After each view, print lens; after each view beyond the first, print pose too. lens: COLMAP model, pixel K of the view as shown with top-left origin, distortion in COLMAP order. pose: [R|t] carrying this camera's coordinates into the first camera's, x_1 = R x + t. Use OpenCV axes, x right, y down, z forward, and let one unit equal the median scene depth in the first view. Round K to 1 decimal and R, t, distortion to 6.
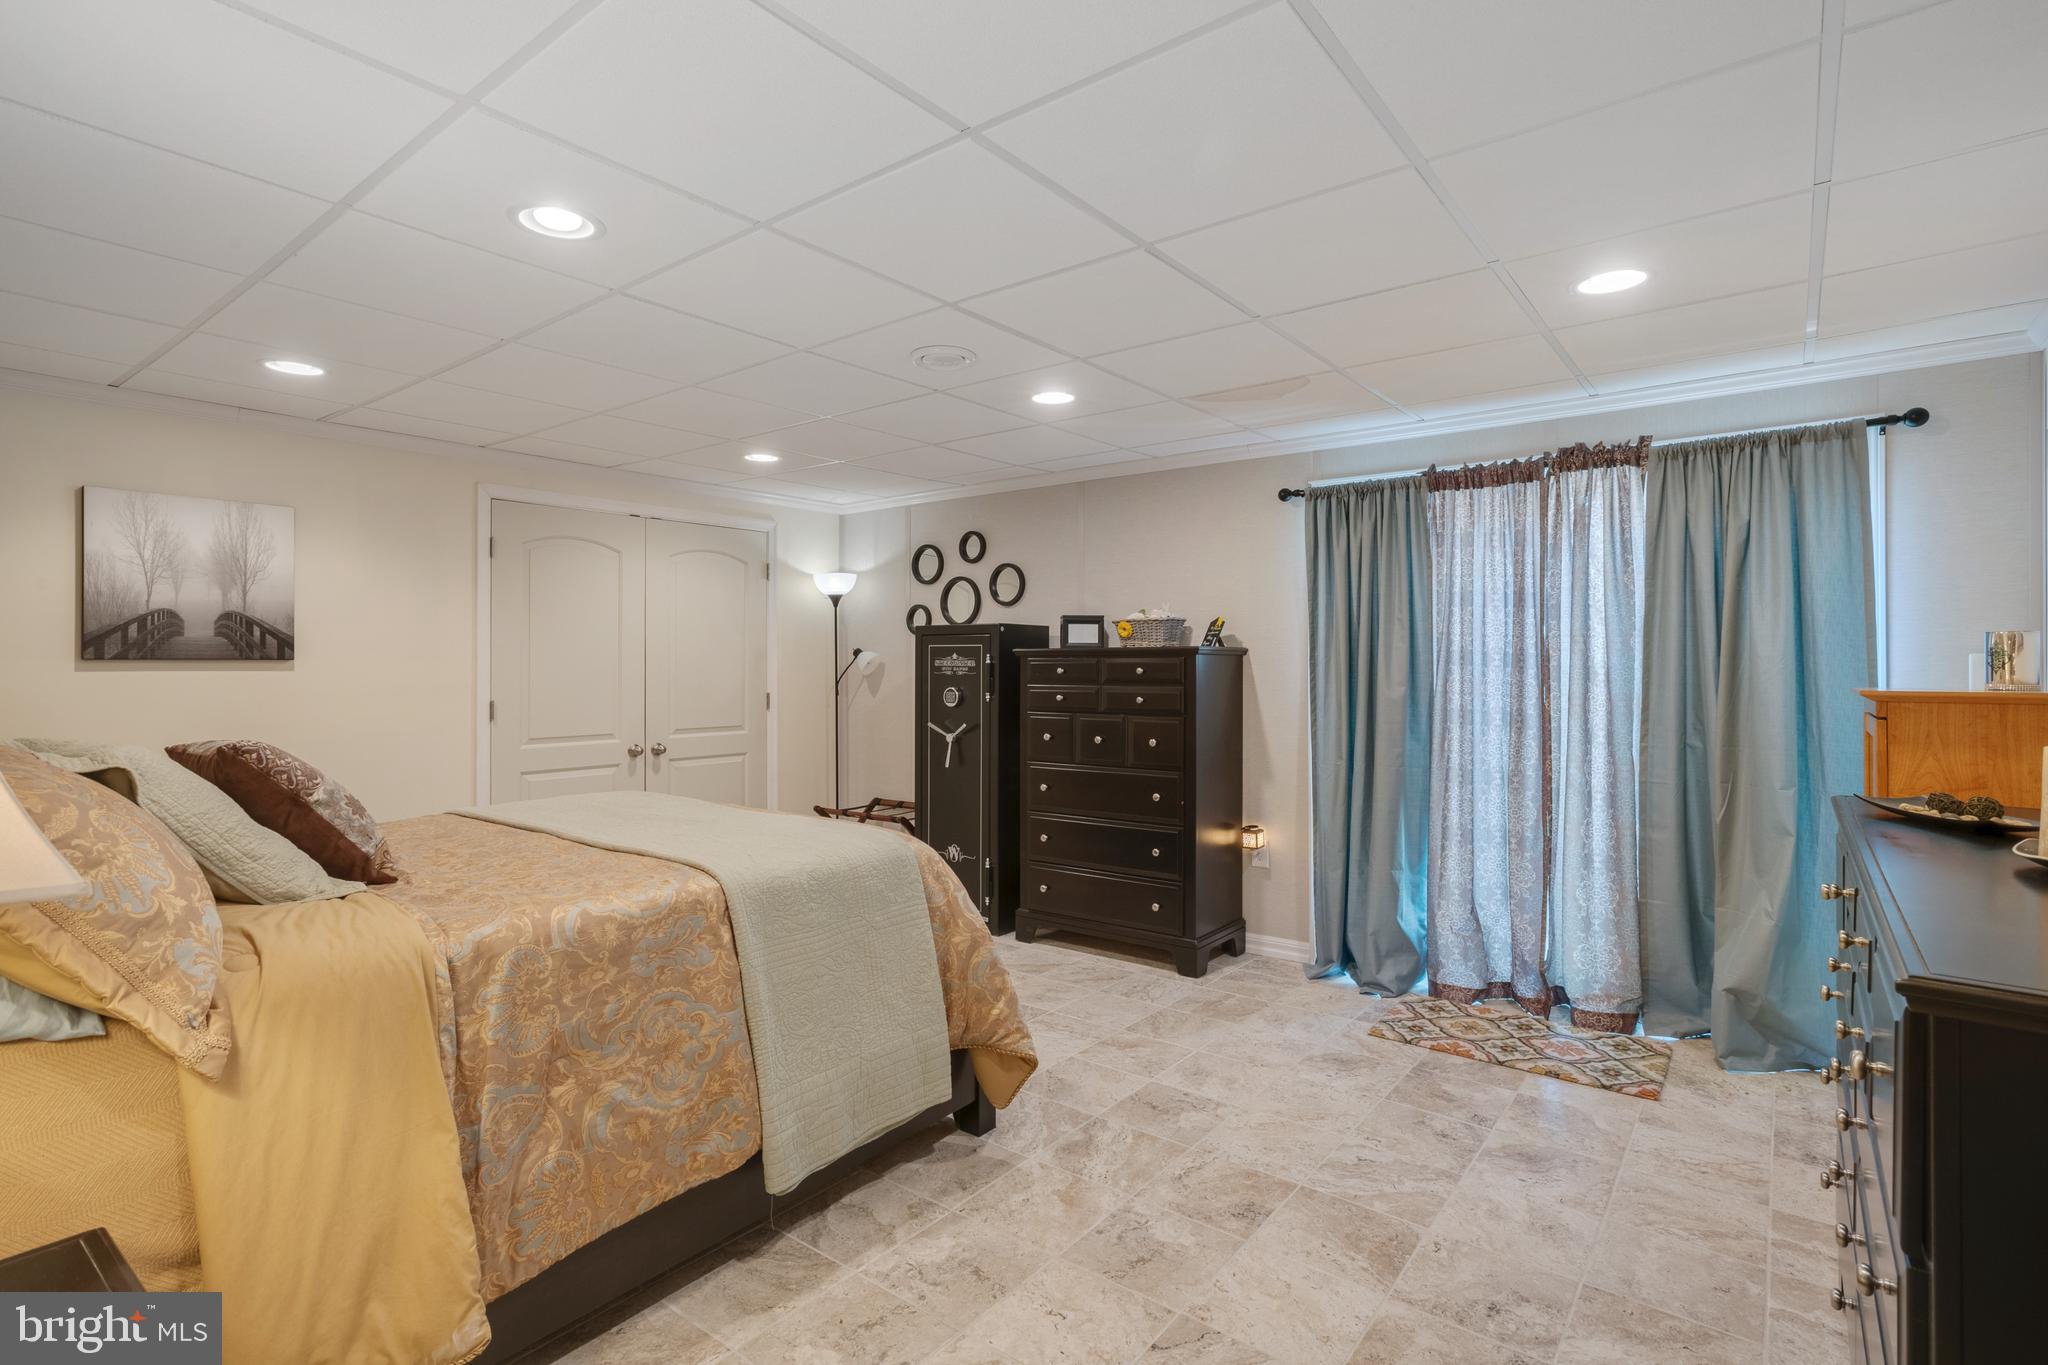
lens RADIAL K [[982.4, 0, 1025.1], [0, 982.4, 674.4], [0, 0, 1]] dist [-0.006724, 0.009538]
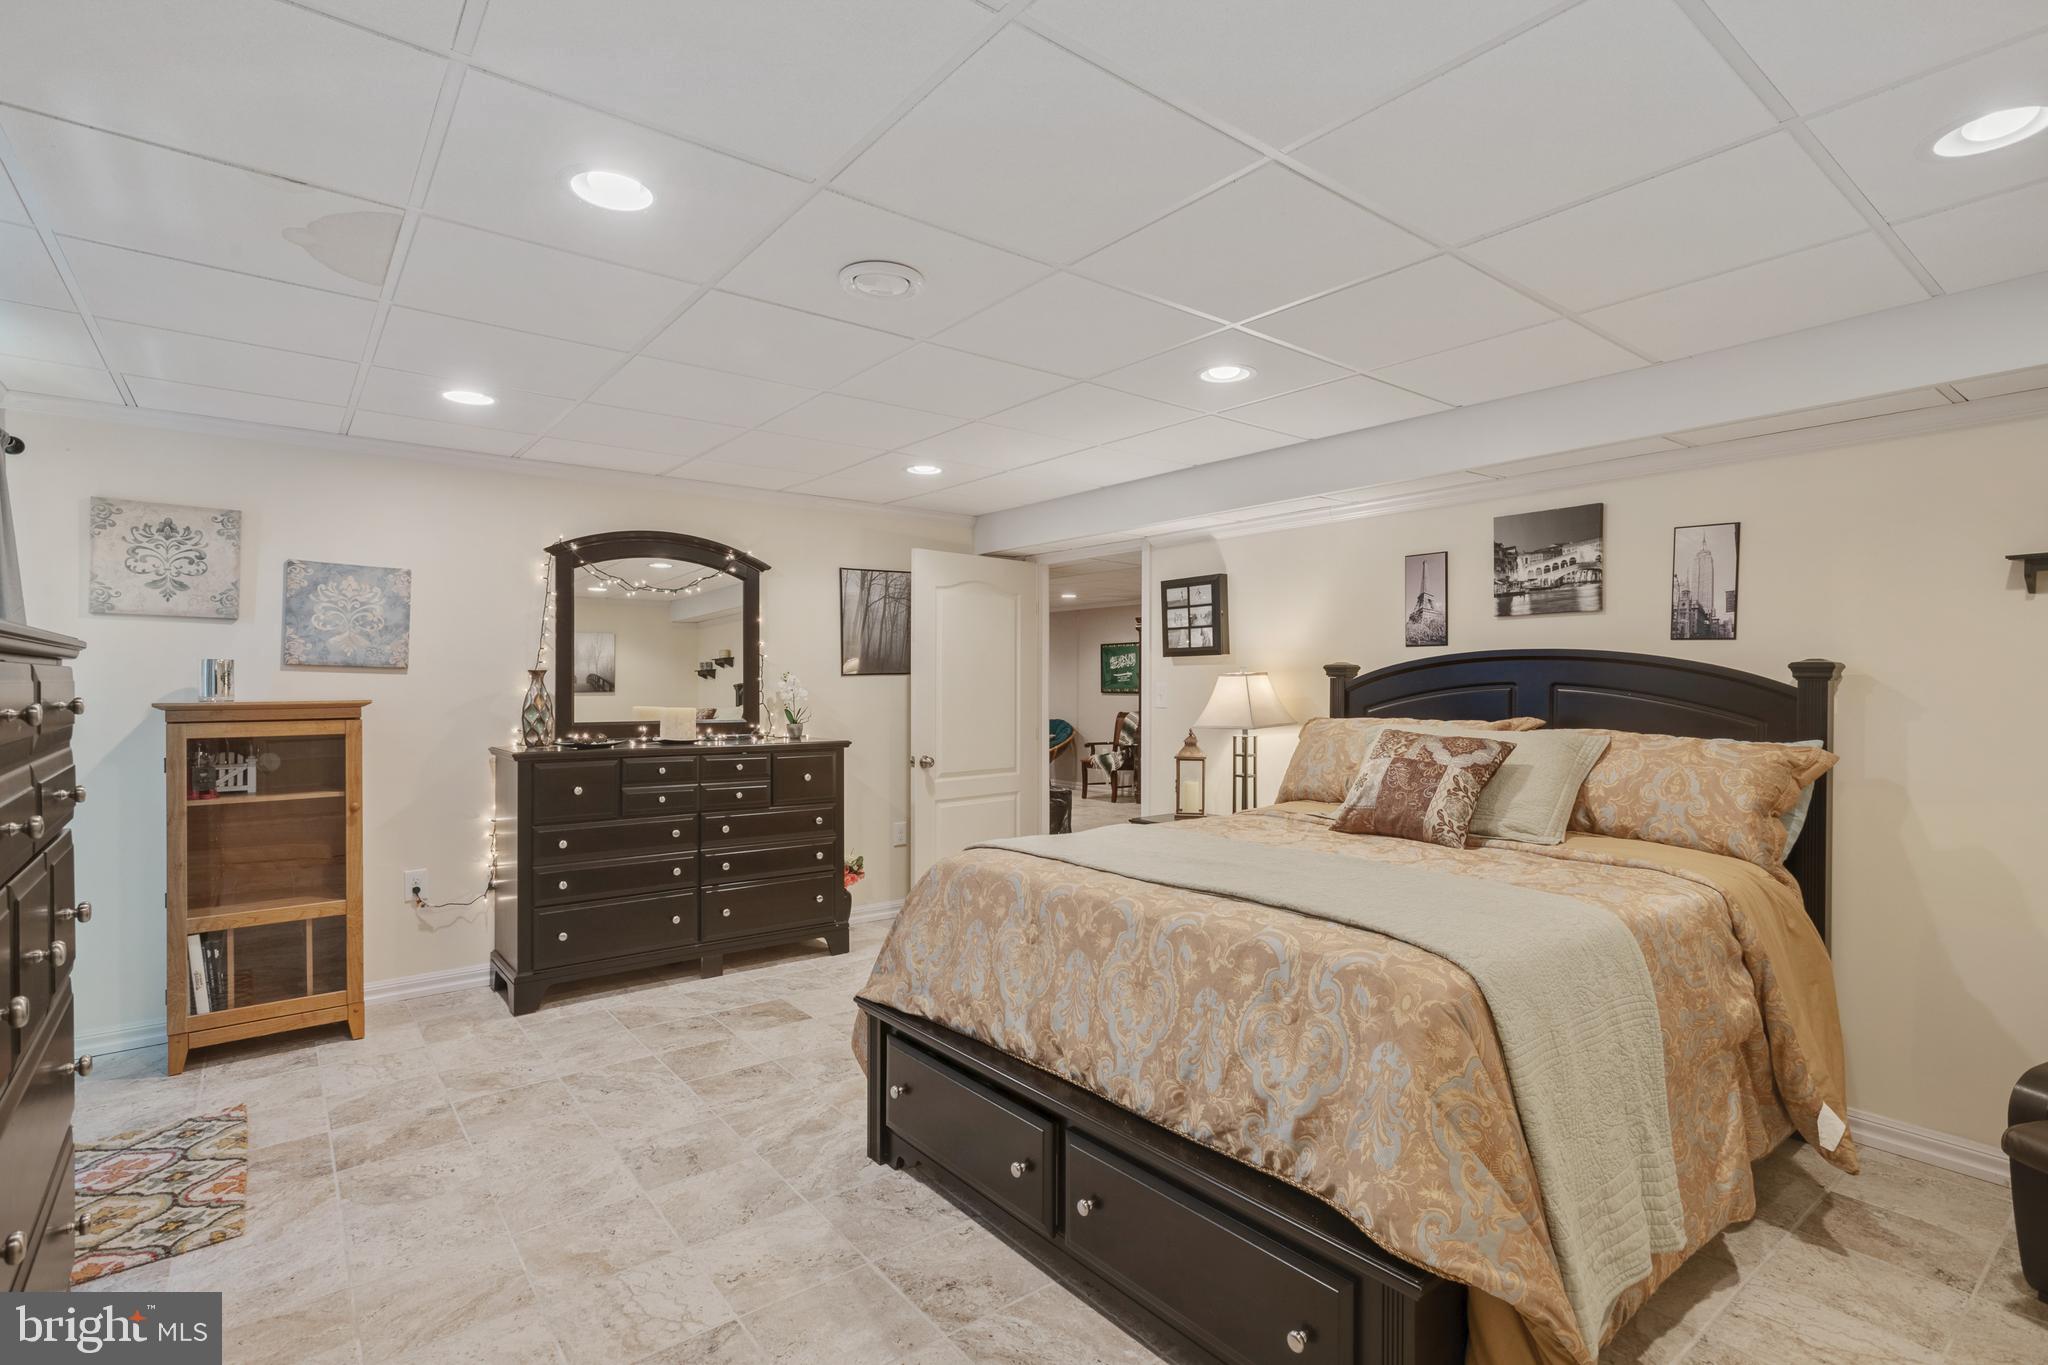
lens RADIAL K [[982.4, 0, 1025.1], [0, 982.4, 674.4], [0, 0, 1]] dist [-0.006724, 0.009538]
pose [[-0.970594, -0.000324, 0.240724, -0.398720], [0.001097, 0.999983, 0.005768, -0.024874], [-0.240722, 0.005862, -0.970576, 1.814601]]
